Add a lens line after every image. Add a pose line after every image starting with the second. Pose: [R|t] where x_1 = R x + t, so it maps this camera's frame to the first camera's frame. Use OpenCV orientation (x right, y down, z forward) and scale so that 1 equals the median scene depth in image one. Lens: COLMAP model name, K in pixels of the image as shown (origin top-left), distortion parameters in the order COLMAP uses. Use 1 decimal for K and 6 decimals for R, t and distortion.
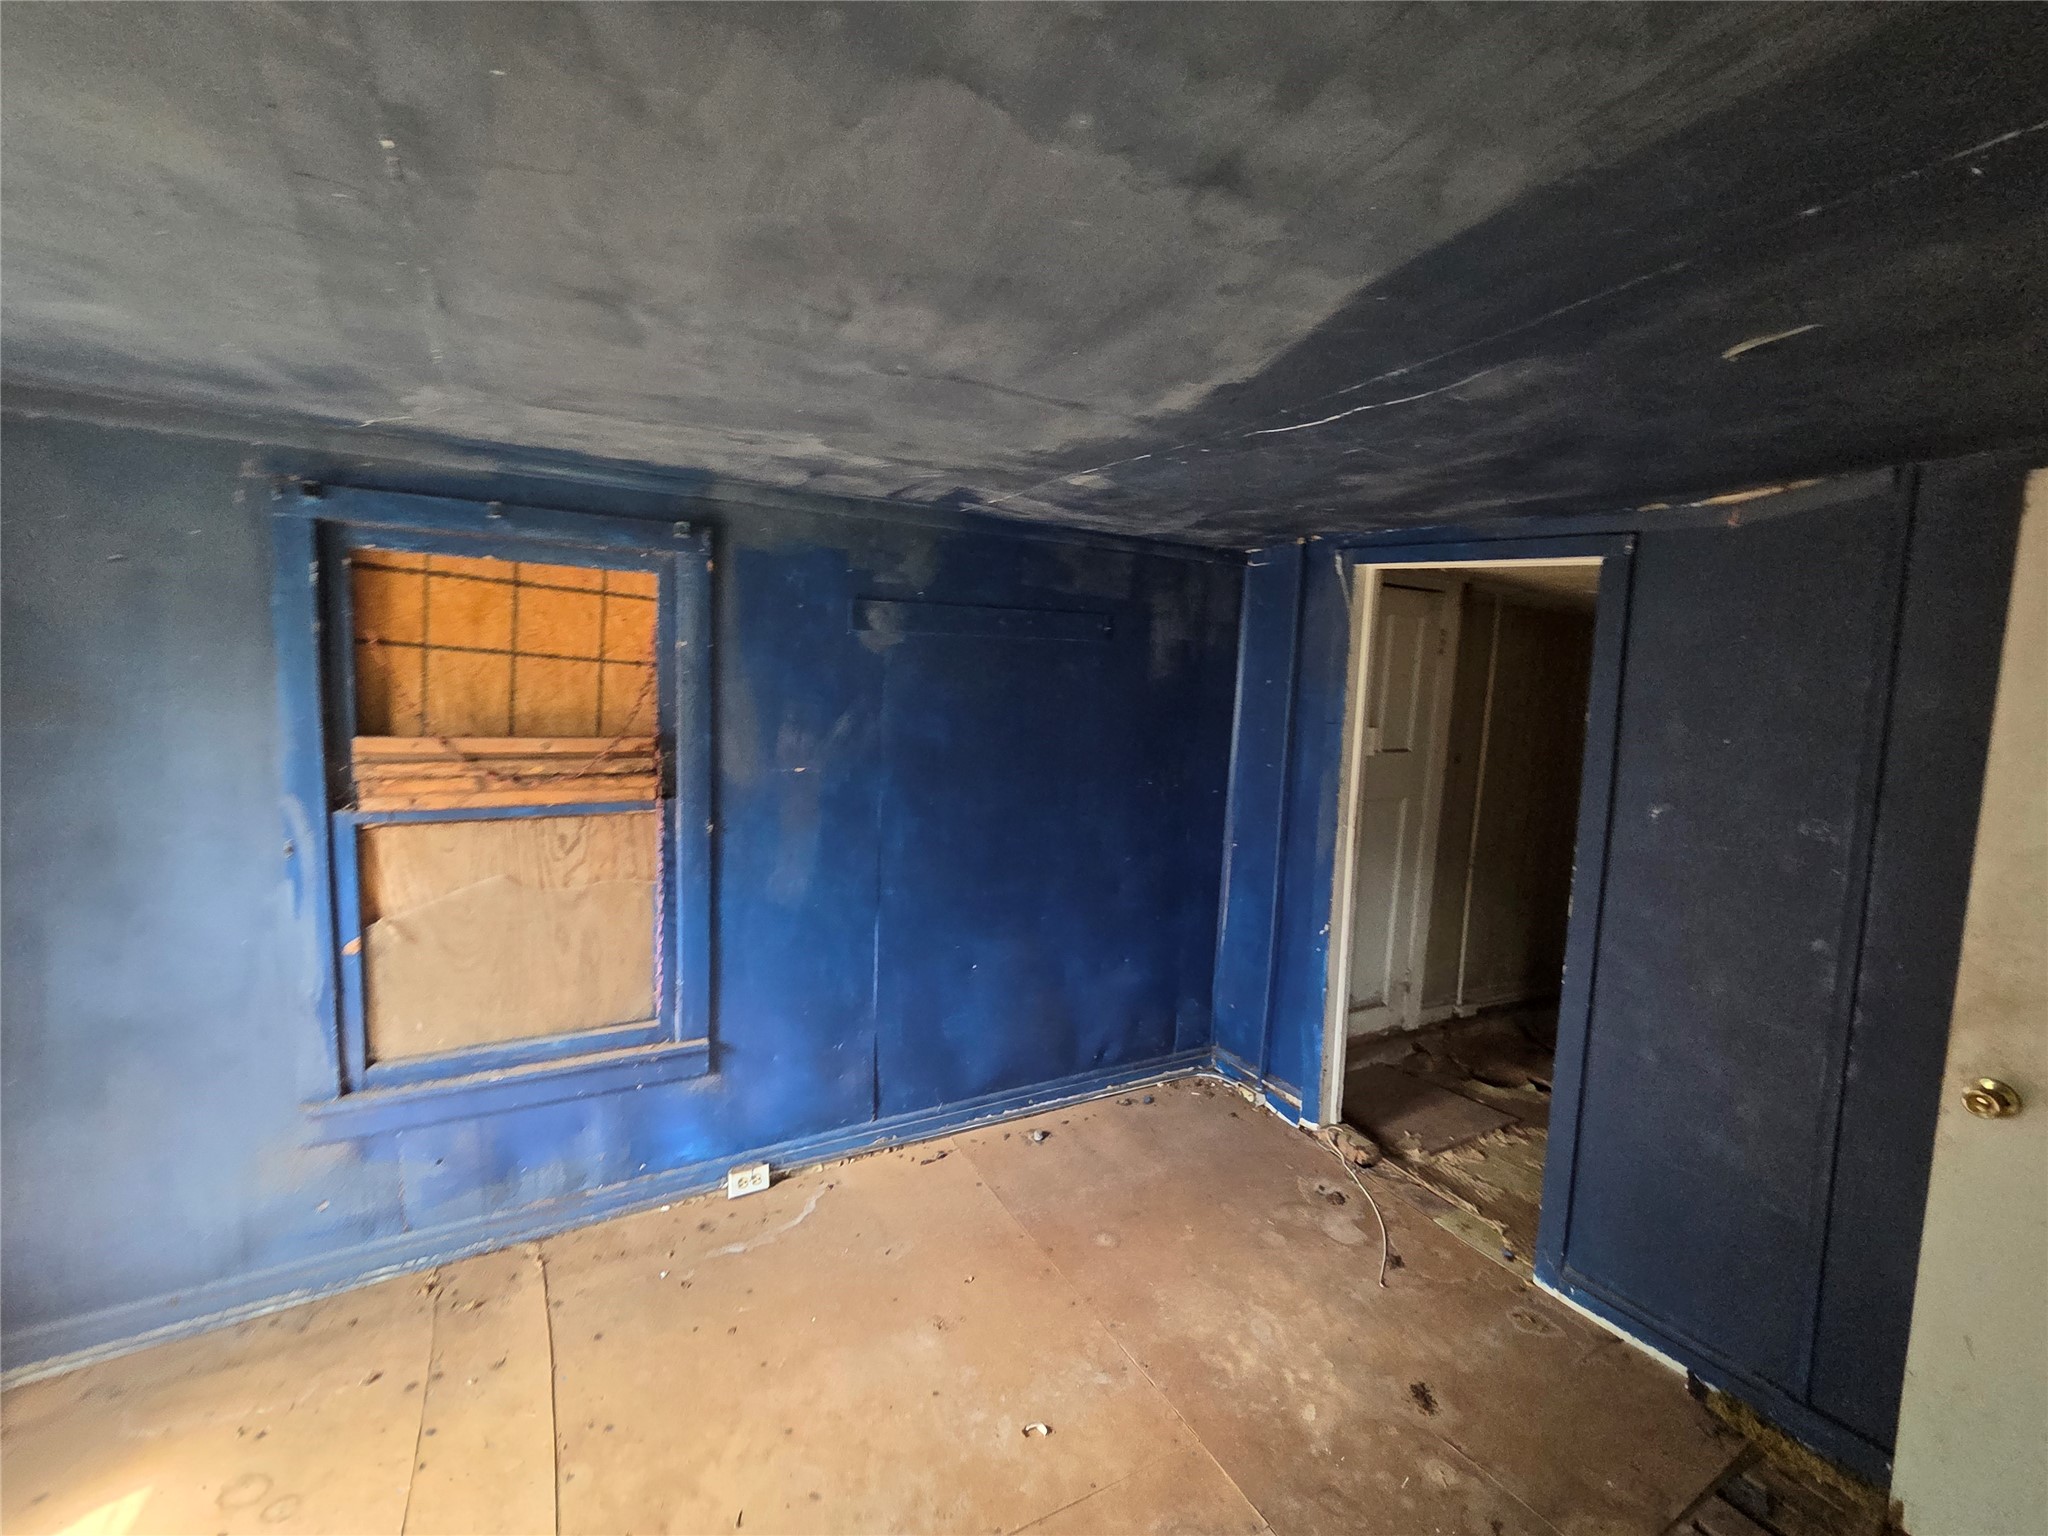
lens RADIAL K [[843.8, 0, 1024.7], [0, 843.8, 758.6], [0, 0, 1]] dist [0.000310, 0.000948]
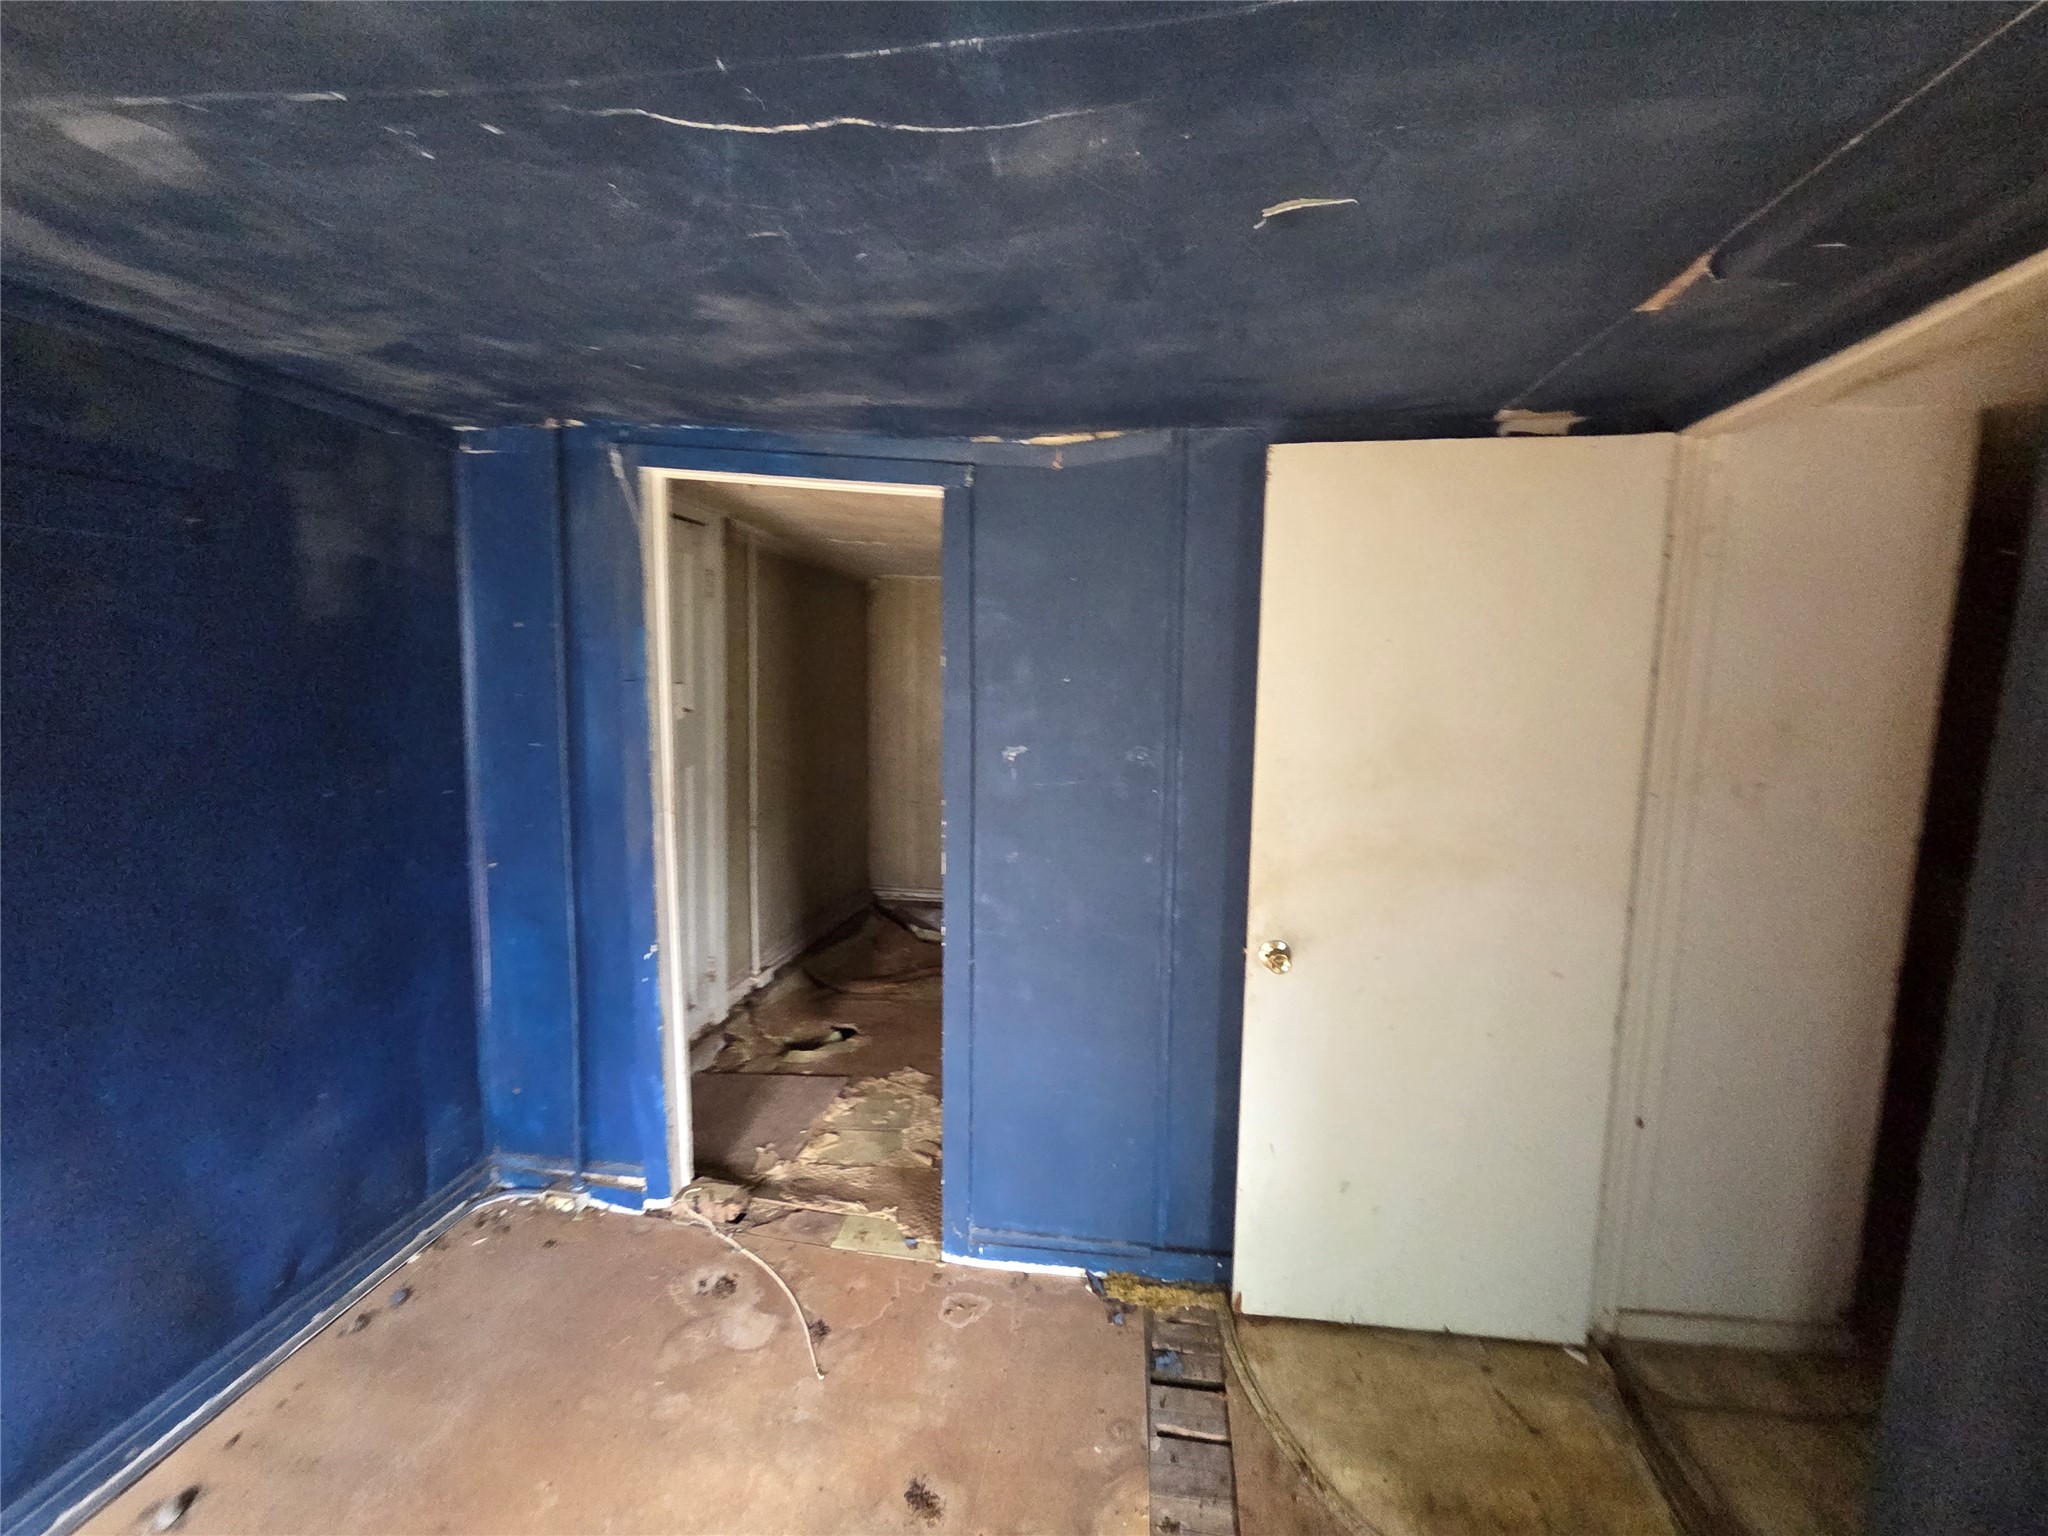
lens RADIAL K [[843.8, 0, 1024.7], [0, 843.8, 758.6], [0, 0, 1]] dist [0.000310, 0.000948]
pose [[0.612785, -0.116474, 0.781619, -0.013742], [0.075389, 0.993184, 0.088896, -0.013499], [-0.786645, 0.004452, 0.617389, 0.262908]]
